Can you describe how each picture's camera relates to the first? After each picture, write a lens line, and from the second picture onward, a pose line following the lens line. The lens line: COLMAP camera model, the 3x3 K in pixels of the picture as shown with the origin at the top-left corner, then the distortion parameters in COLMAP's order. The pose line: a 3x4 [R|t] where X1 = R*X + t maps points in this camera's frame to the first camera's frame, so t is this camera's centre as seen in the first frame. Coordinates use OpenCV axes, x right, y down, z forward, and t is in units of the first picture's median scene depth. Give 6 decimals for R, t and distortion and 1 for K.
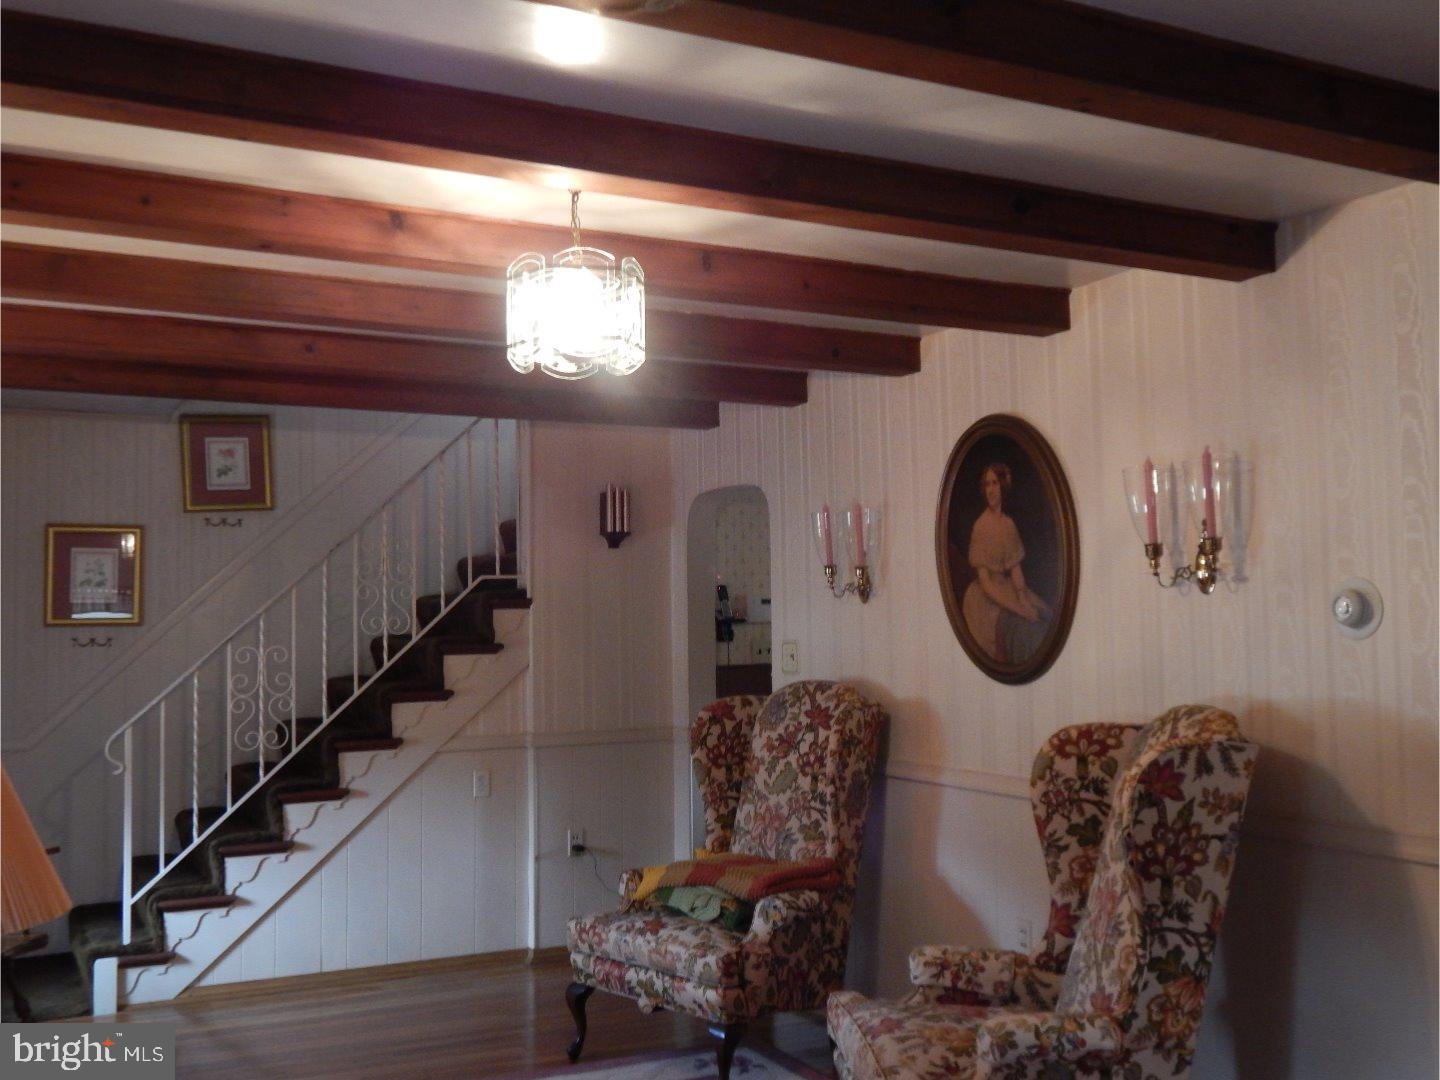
lens RADIAL K [[1443.2, 0, 720.8], [0, 1443.2, 538.6], [0, 0, 1]] dist [0.008350, 0.000000]
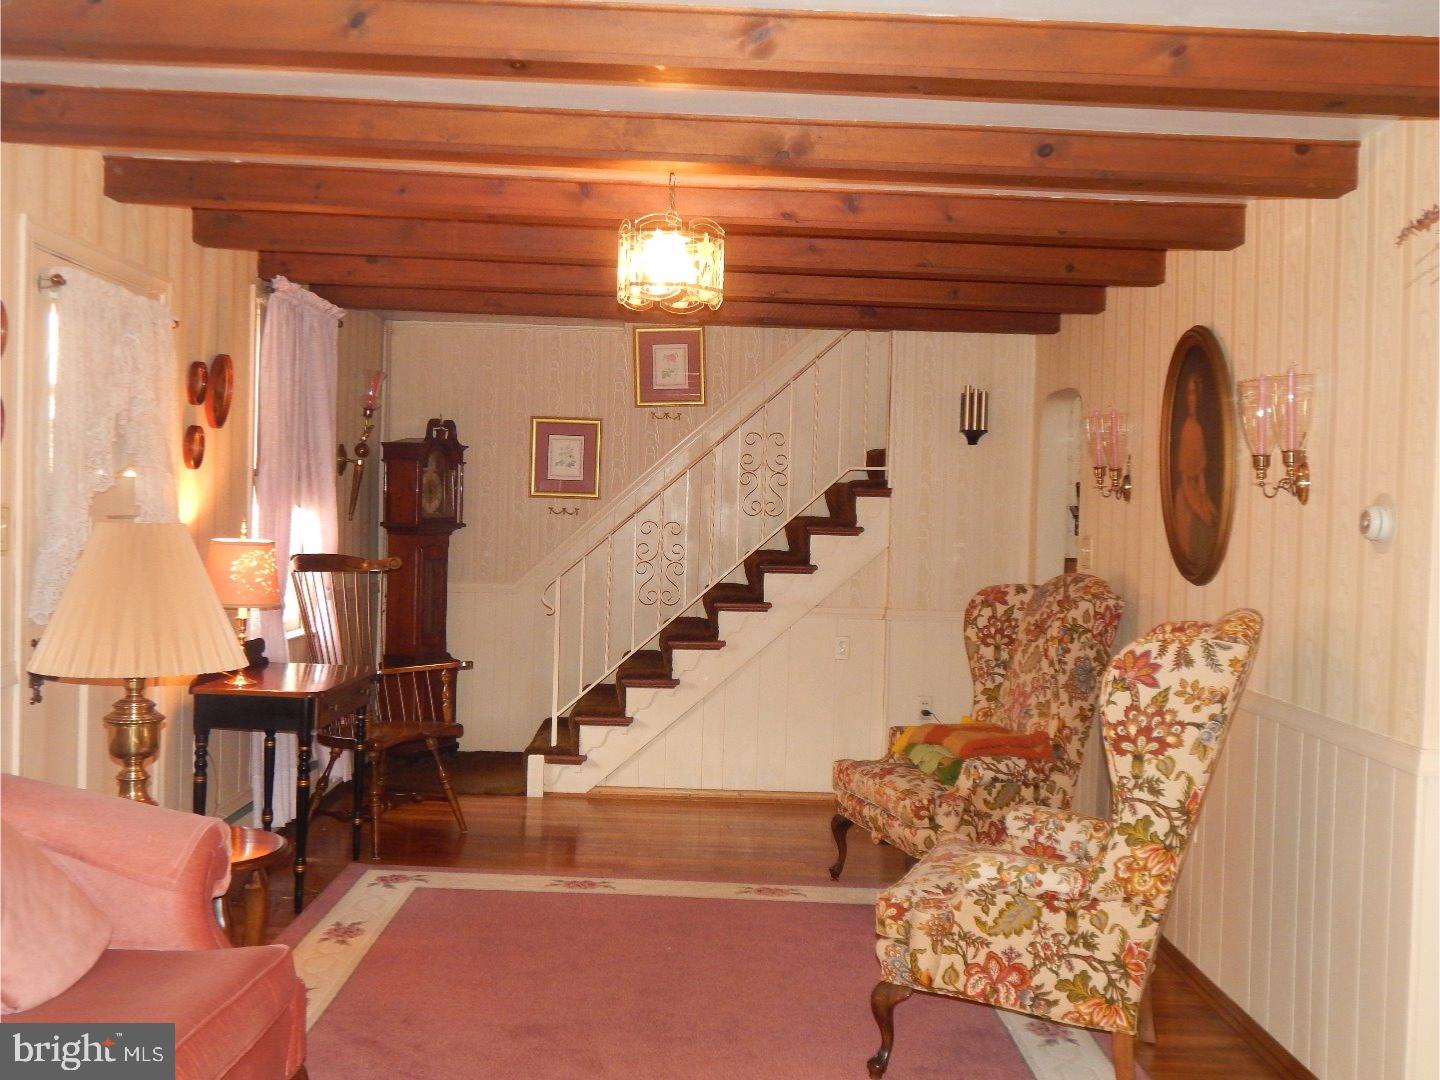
lens RADIAL K [[1443.2, 0, 718.6], [0, 1443.2, 541.4], [0, 0, 1]] dist [0.008350, 0.000000]
pose [[0.898846, 0.050923, -0.435297, 0.420713], [-0.016243, 0.996415, 0.083025, -0.014927], [0.437965, -0.067556, 0.896450, -0.114319]]
